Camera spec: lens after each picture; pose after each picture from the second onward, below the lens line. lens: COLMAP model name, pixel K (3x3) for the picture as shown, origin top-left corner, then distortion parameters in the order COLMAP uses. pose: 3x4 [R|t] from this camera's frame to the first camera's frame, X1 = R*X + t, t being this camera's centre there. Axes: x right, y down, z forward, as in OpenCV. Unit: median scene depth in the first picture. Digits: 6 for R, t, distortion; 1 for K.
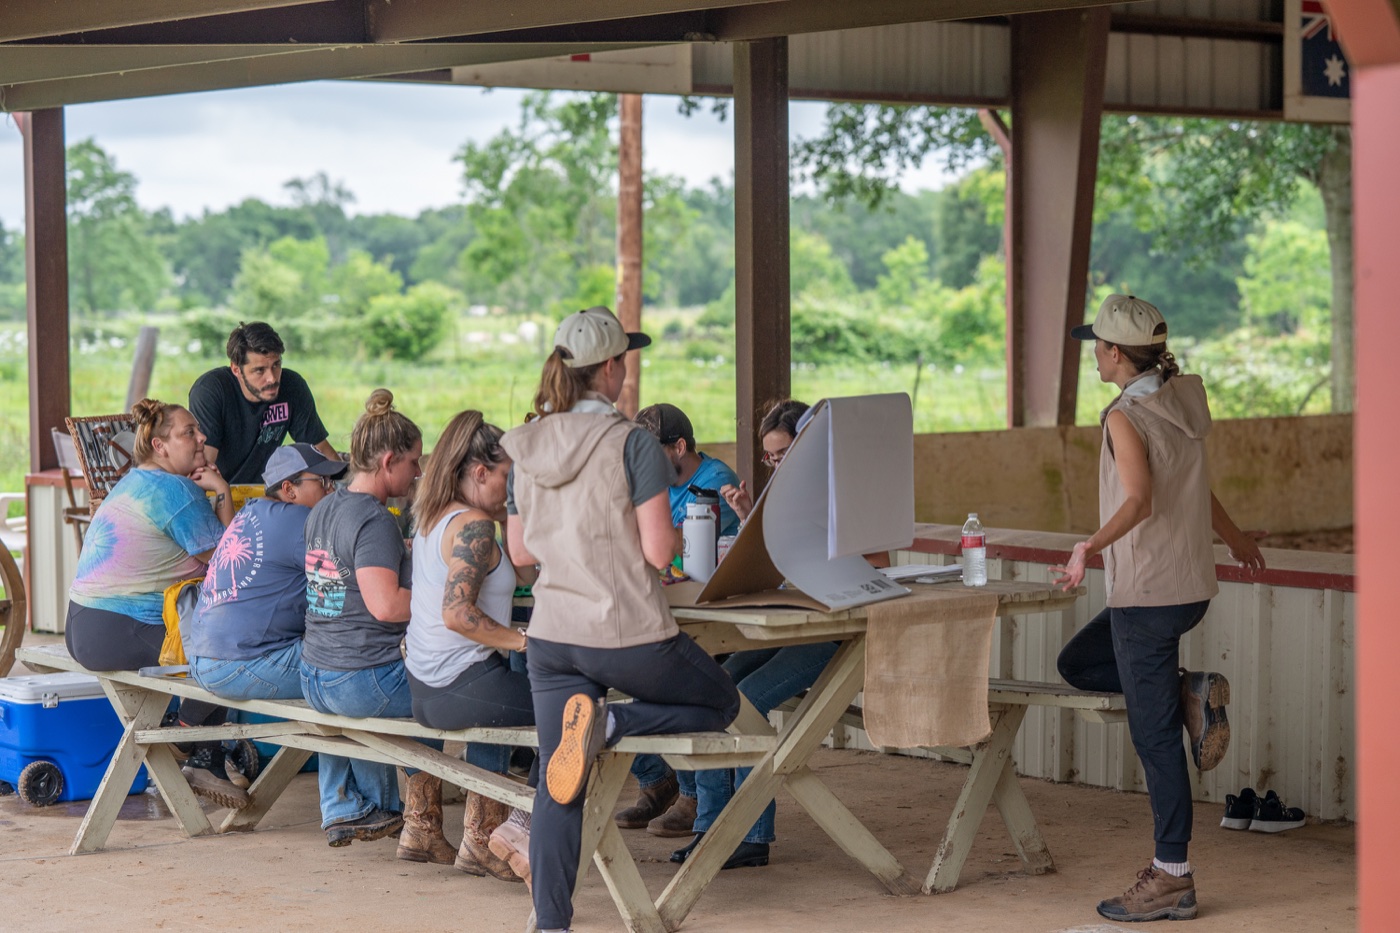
lens RADIAL K [[3440.8, 0, 700.0], [0, 3440.8, 466.5], [0, 0, 1]] dist [0.127915, -4.446712]
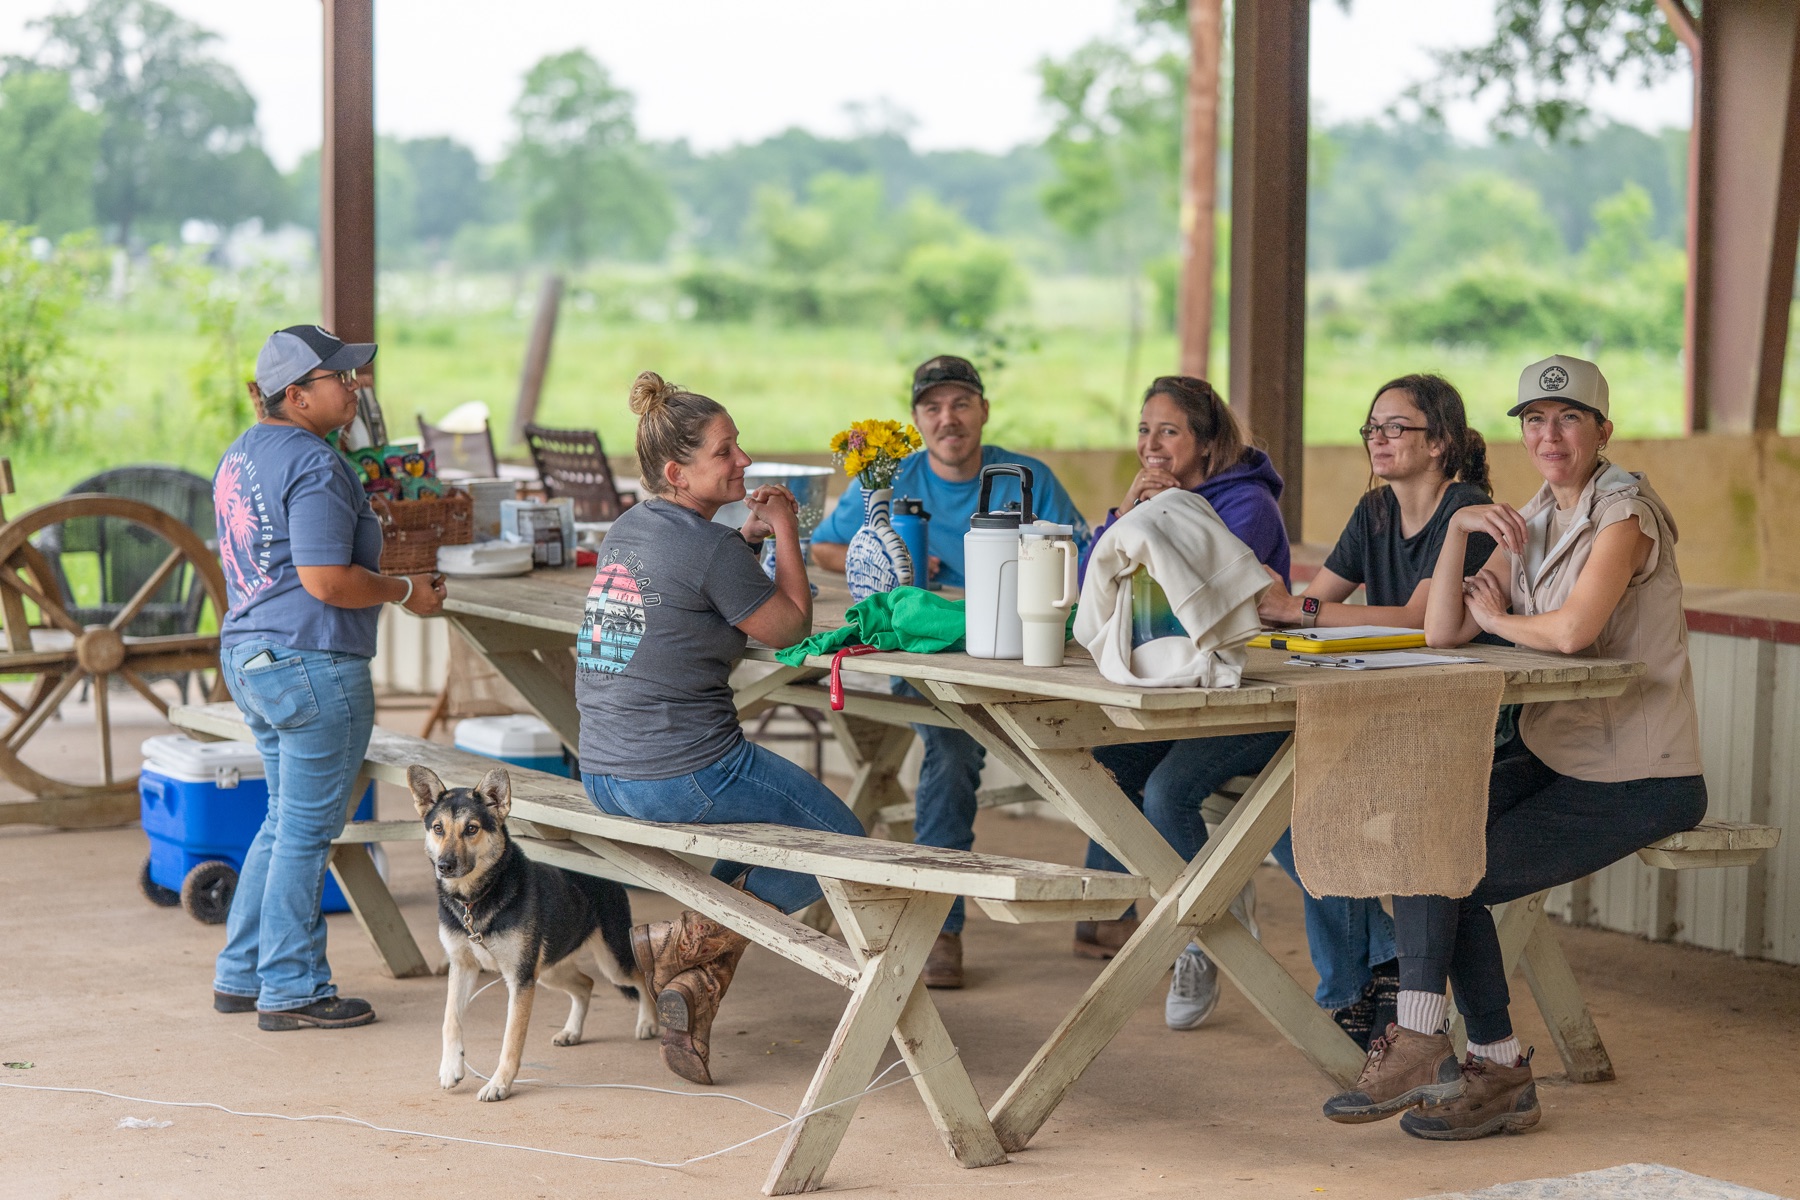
lens RADIAL K [[4310.2, 0, 900.0], [0, 4310.2, 600.0], [0, 0, 1]] dist [0.050325, -0.734180]
pose [[0.992623, 0.027514, -0.118079, 0.054135], [-0.024123, 0.999257, 0.030053, 0.000641], [0.118818, -0.026983, 0.992549, 0.121378]]
